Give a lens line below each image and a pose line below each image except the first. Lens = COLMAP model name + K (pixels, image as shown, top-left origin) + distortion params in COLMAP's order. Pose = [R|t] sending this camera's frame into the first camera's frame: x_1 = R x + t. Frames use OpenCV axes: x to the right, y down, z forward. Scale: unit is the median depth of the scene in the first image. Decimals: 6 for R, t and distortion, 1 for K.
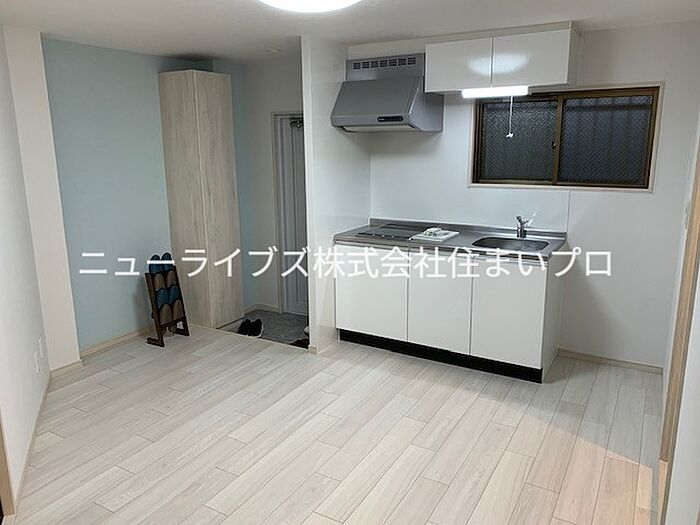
lens RADIAL K [[537.6, 0, 350.0], [0, 537.6, 262.5], [0, 0, 1]] dist [0.007326, 0.003800]
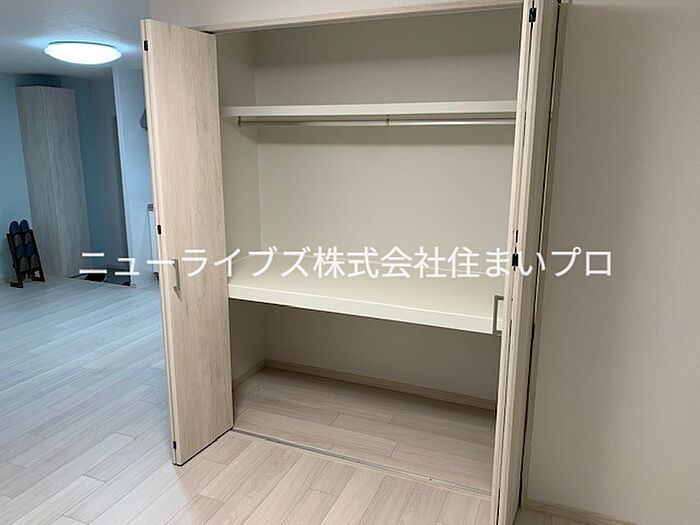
lens RADIAL K [[537.6, 0, 350.0], [0, 537.6, 262.5], [0, 0, 1]] dist [0.007326, 0.003800]
pose [[0.990644, -0.015777, 0.135558, 0.283664], [0.016705, 0.999844, -0.005713, 0.111435], [-0.135447, 0.007924, 0.990753, -0.452386]]
